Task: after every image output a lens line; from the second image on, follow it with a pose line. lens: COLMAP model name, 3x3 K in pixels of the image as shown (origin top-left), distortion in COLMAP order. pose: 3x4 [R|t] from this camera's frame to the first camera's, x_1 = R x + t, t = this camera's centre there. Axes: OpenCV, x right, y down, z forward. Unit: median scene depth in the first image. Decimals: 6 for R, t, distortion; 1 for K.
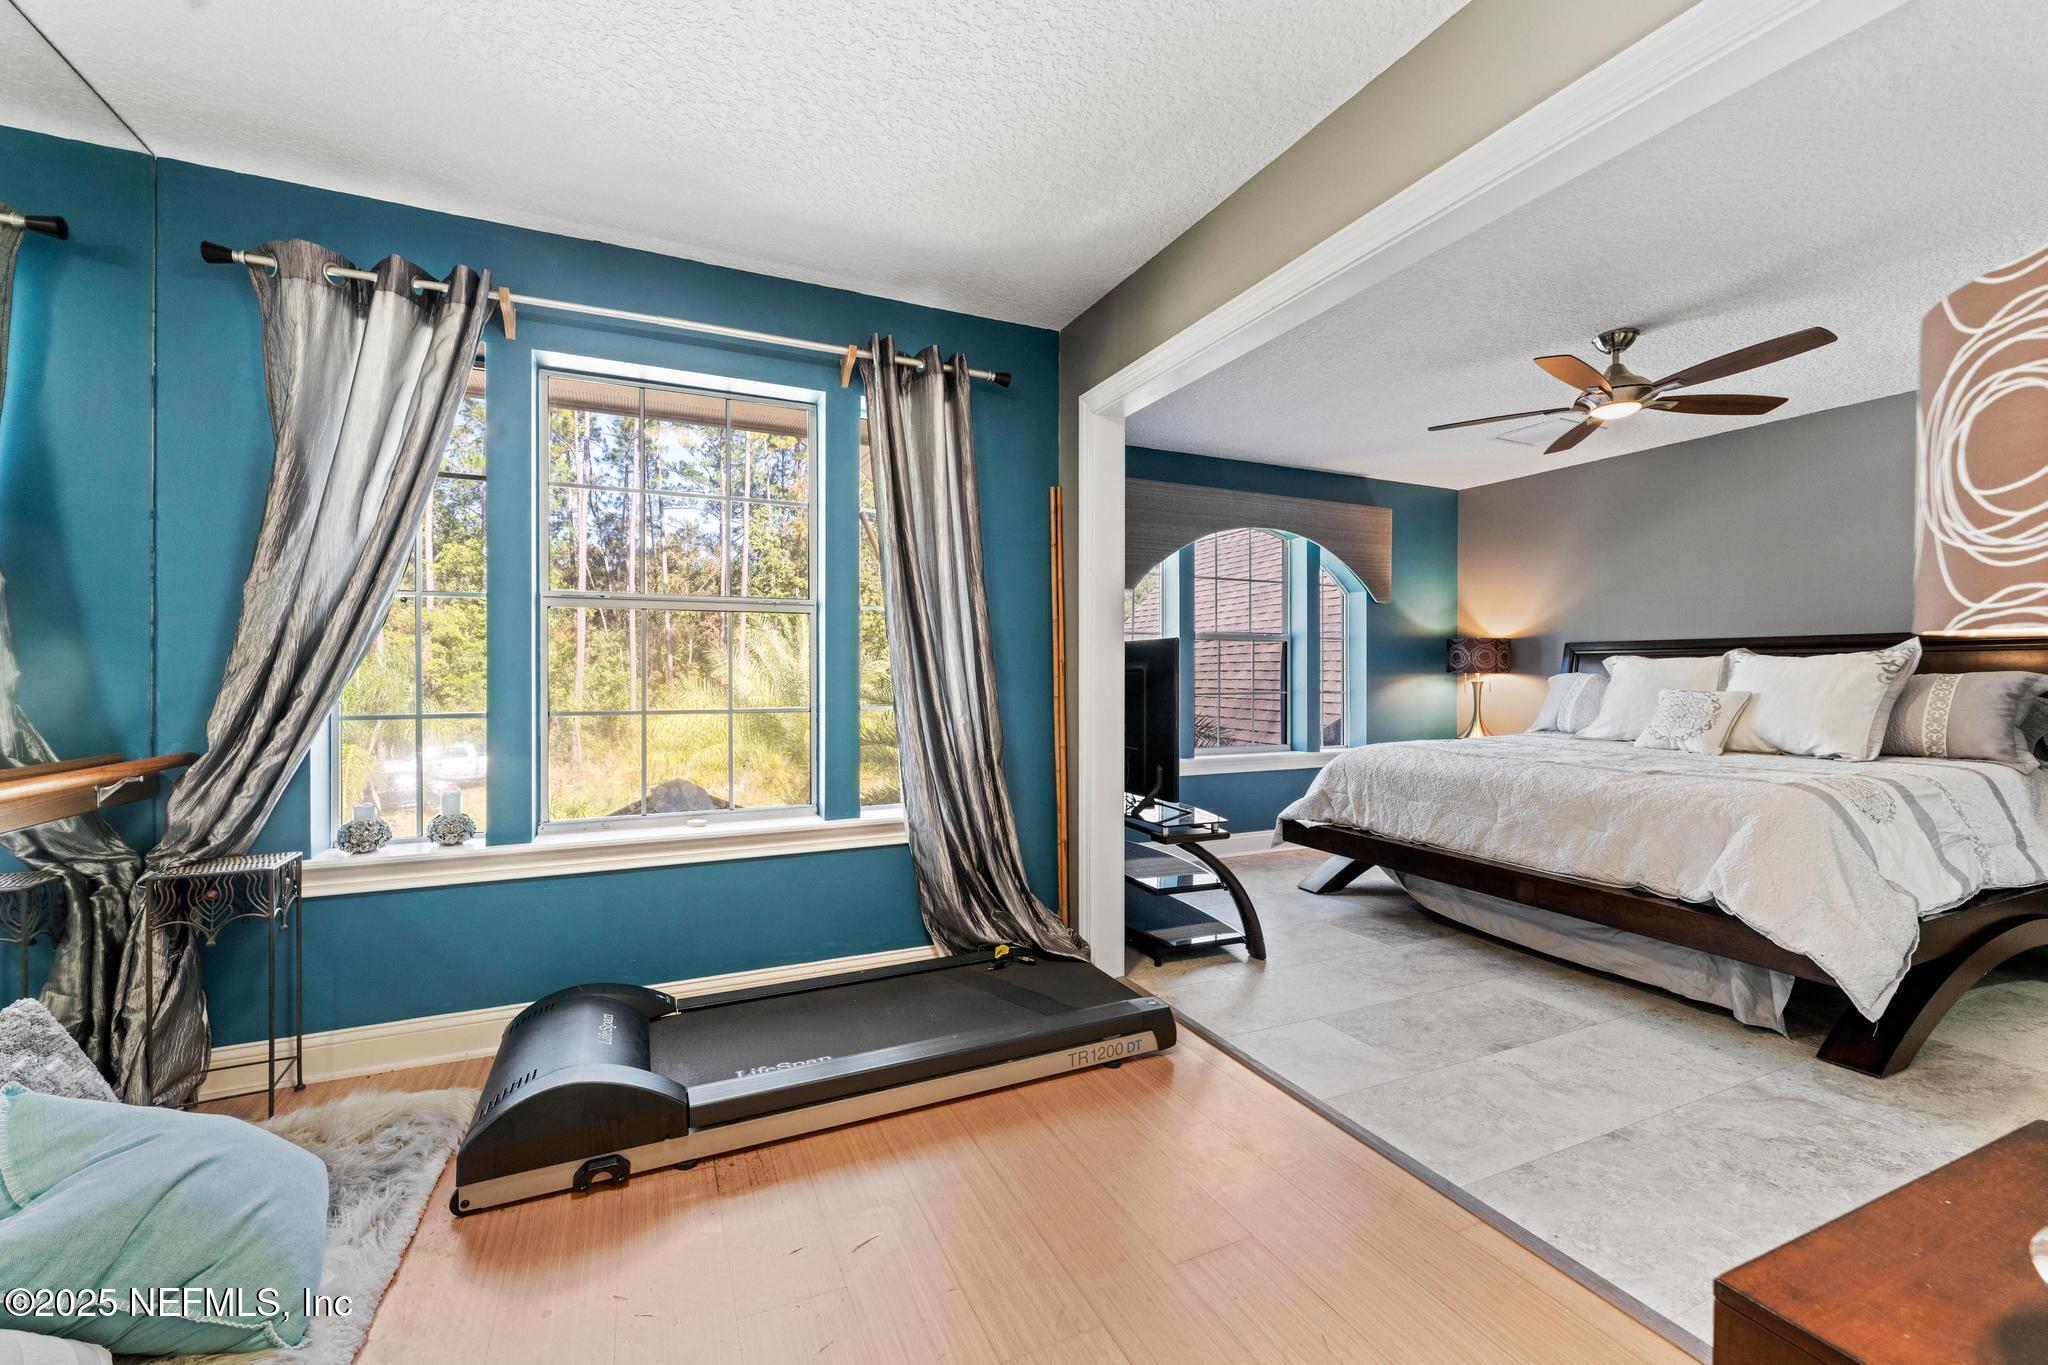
lens RADIAL K [[827.6, 0, 1020.4], [0, 827.6, 679.7], [0, 0, 1]] dist [-0.007697, 0.000135]
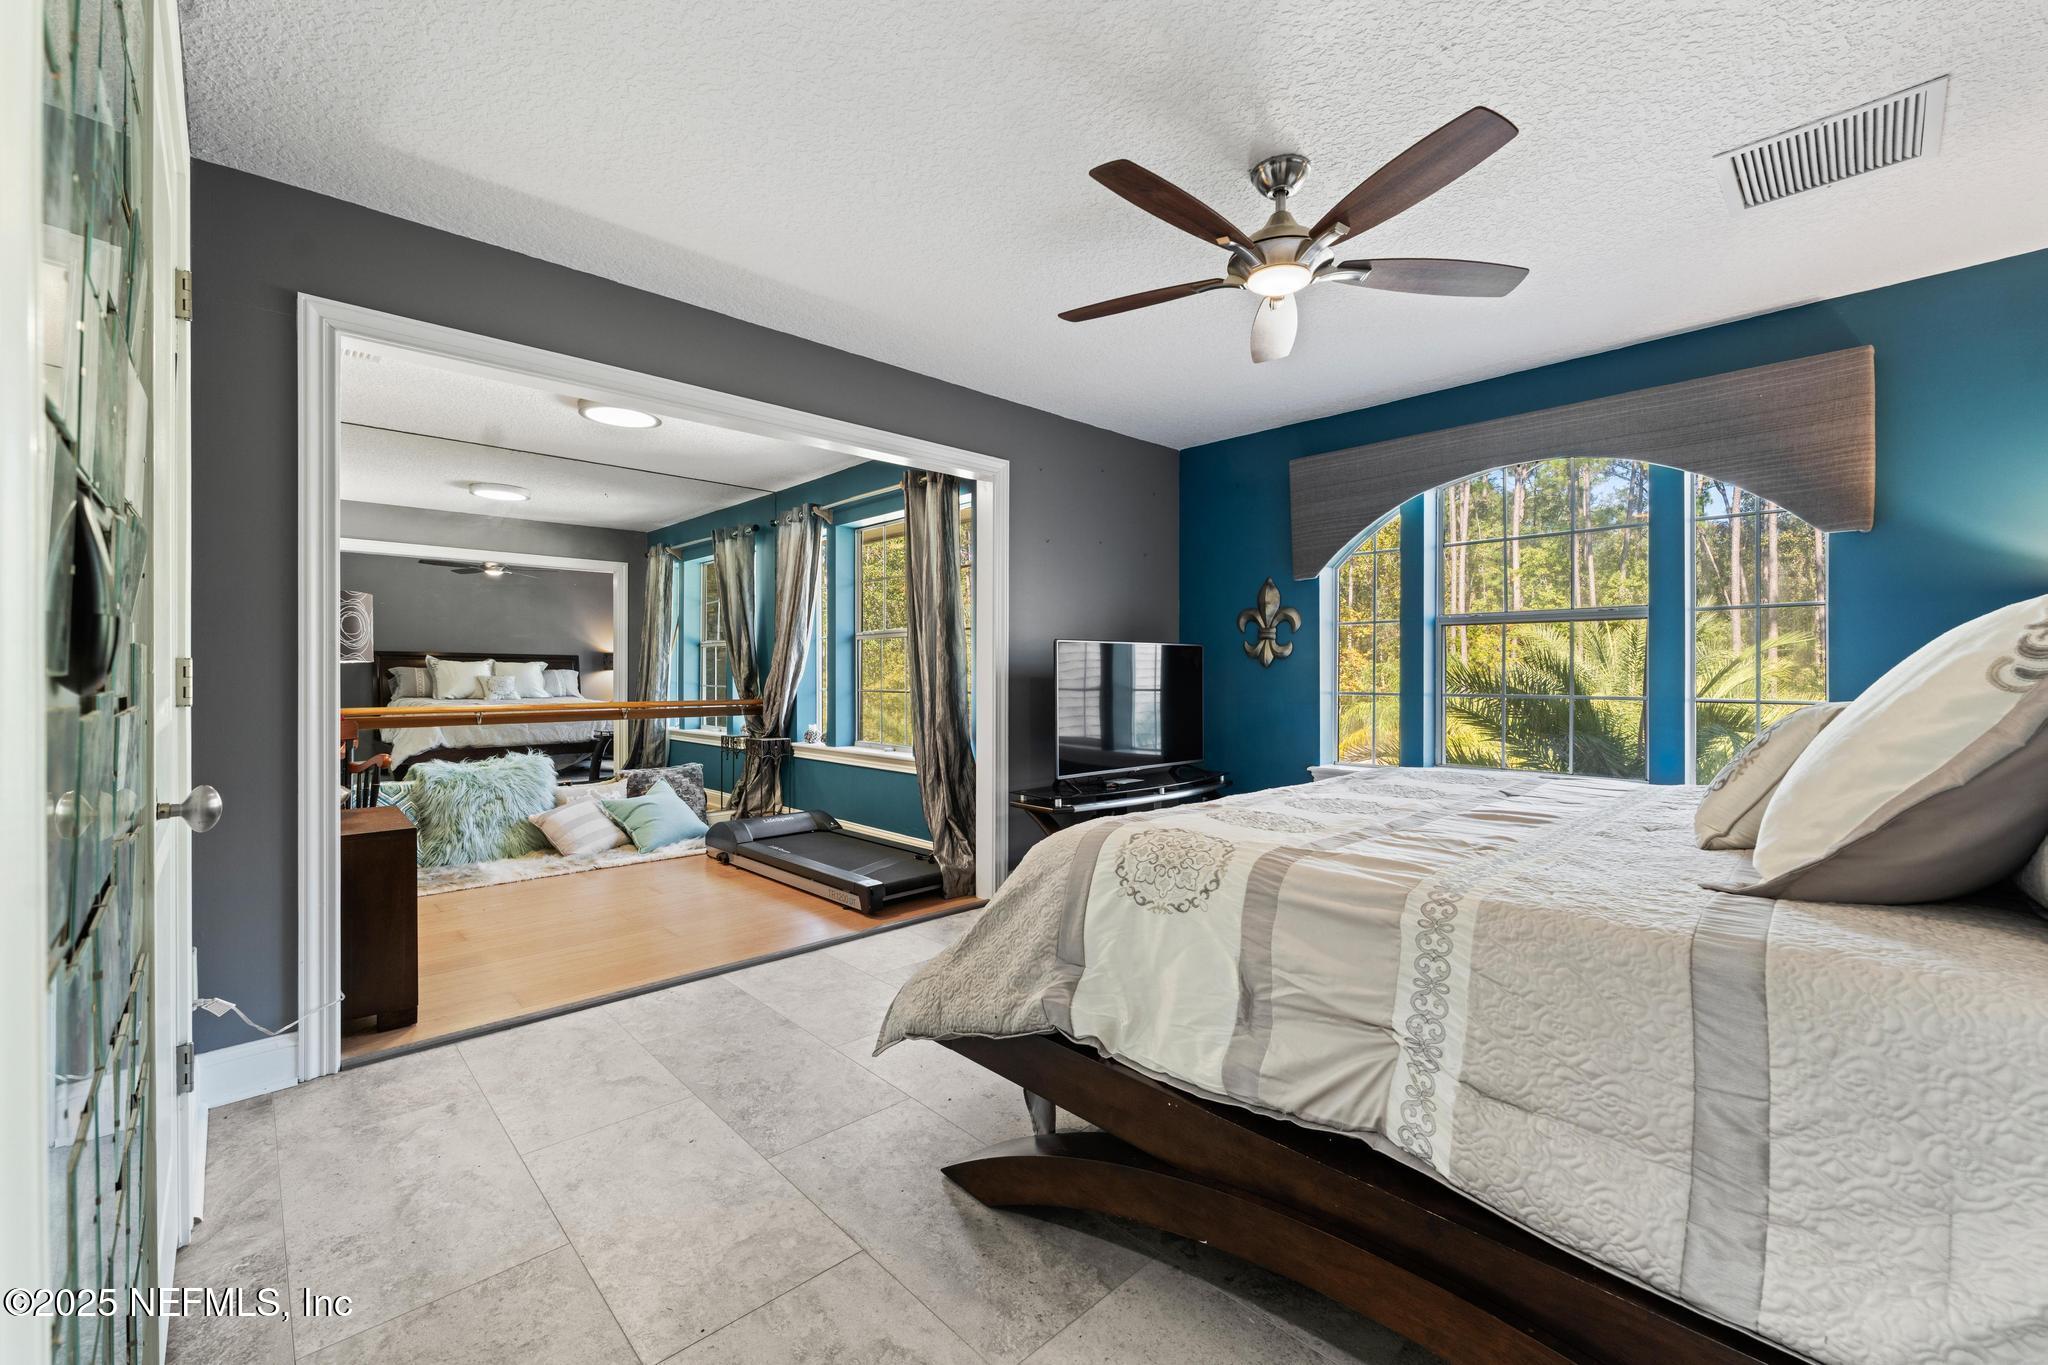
lens RADIAL K [[827.6, 0, 1022.3], [0, 827.6, 674.0], [0, 0, 1]] dist [-0.007697, 0.000135]
pose [[0.333871, 0.009412, -0.942572, 1.805054], [0.006947, 0.999898, 0.012445, -0.026531], [0.942593, -0.010703, 0.333771, 0.780525]]
